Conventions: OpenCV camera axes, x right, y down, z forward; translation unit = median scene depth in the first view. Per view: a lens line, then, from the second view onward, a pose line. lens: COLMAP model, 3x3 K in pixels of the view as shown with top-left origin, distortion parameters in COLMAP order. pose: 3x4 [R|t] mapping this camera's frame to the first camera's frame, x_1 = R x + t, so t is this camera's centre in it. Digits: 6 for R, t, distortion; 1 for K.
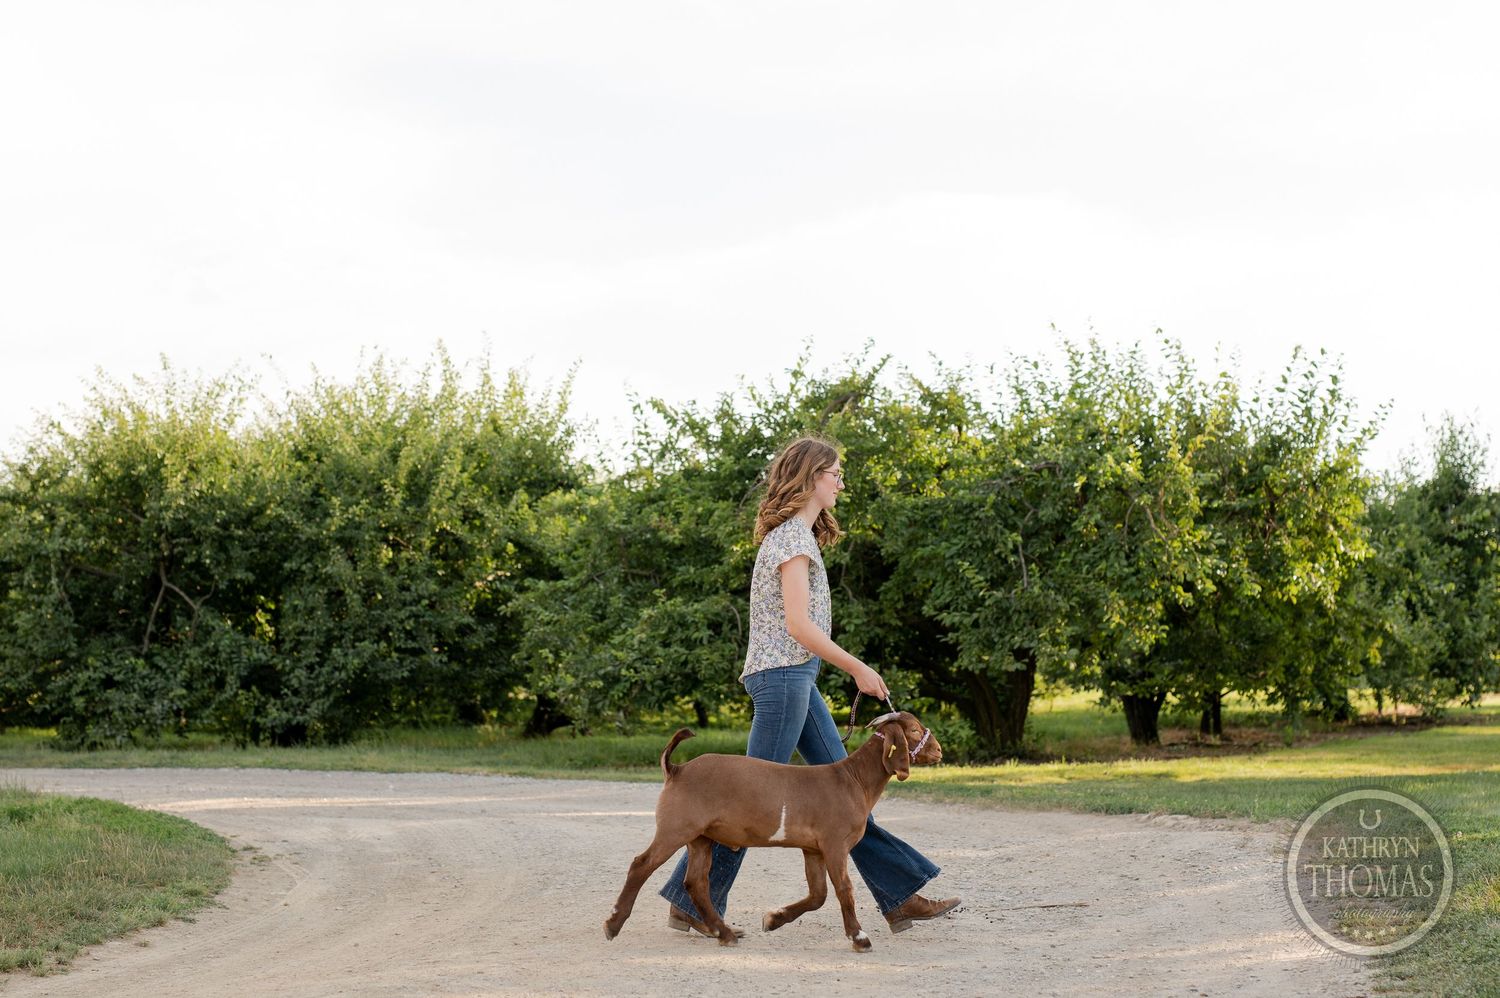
lens RADIAL K [[2763.8, 0, 794.8], [0, 2763.8, 496.8], [0, 0, 1]] dist [0.010438, -0.046292]
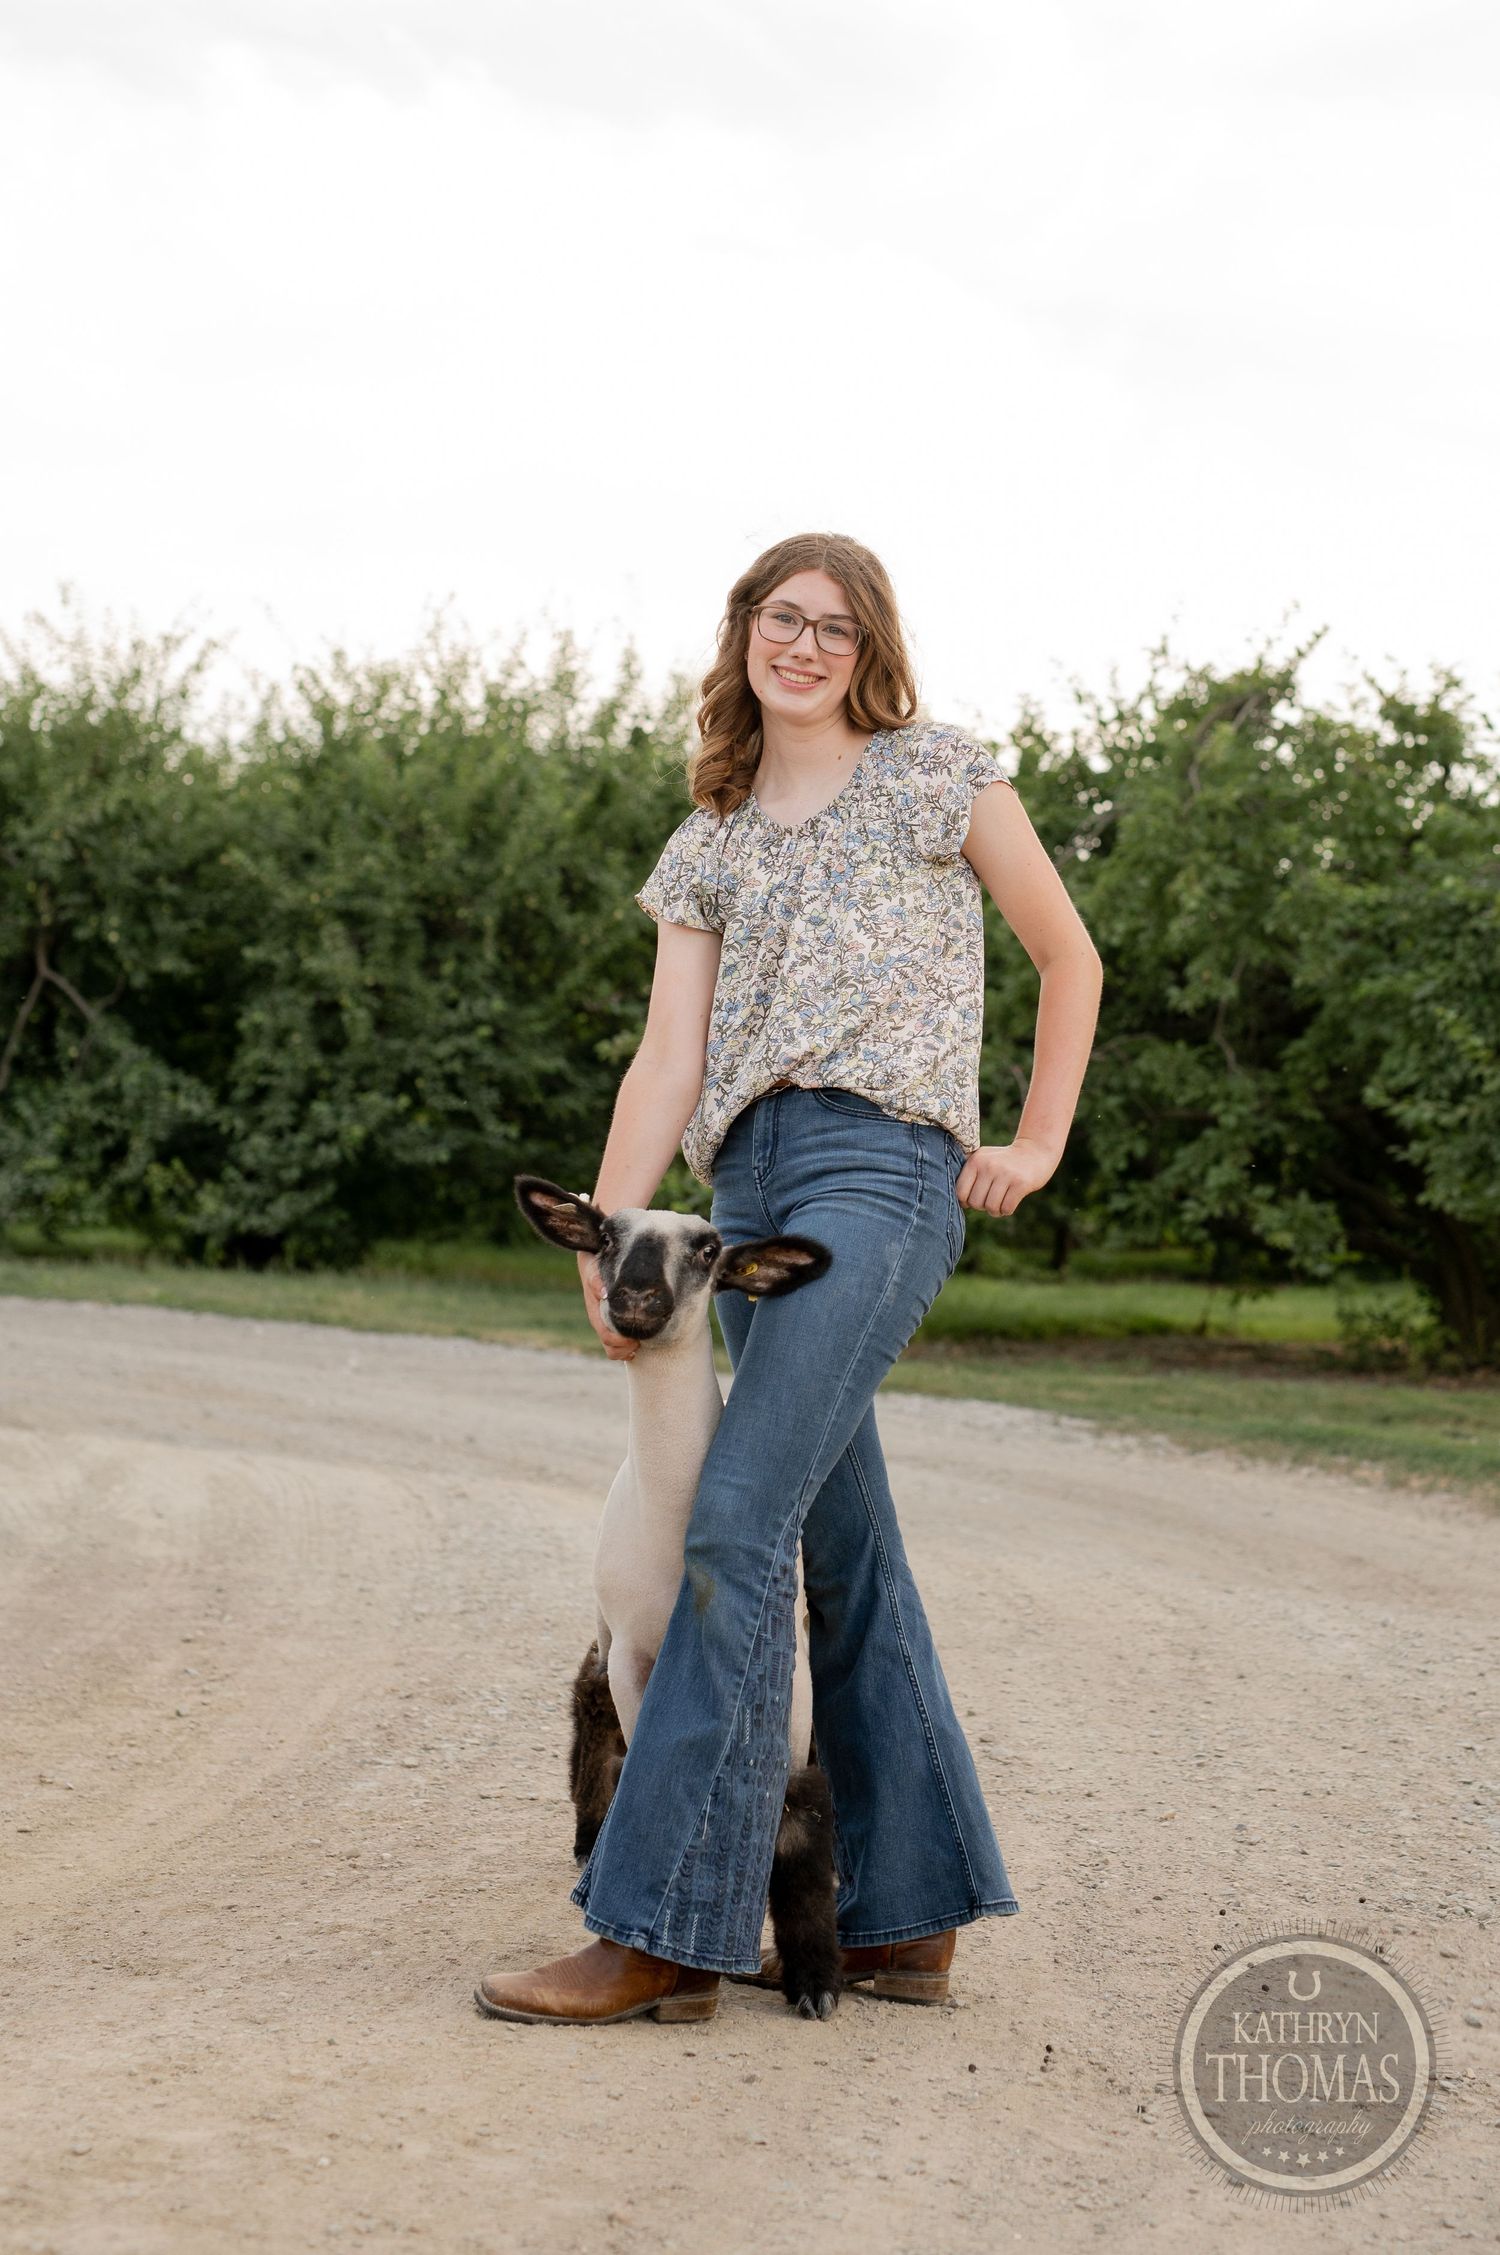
lens RADIAL K [[3915.4, 0, 922.8], [0, 3915.4, 907.8], [0, 0, 1]] dist [0.027332, -0.008684]
pose [[0.996655, 0.057693, -0.057879, 0.002141], [-0.058056, 0.998303, -0.004605, 0.011366], [0.057515, 0.007949, 0.998313, 0.200103]]
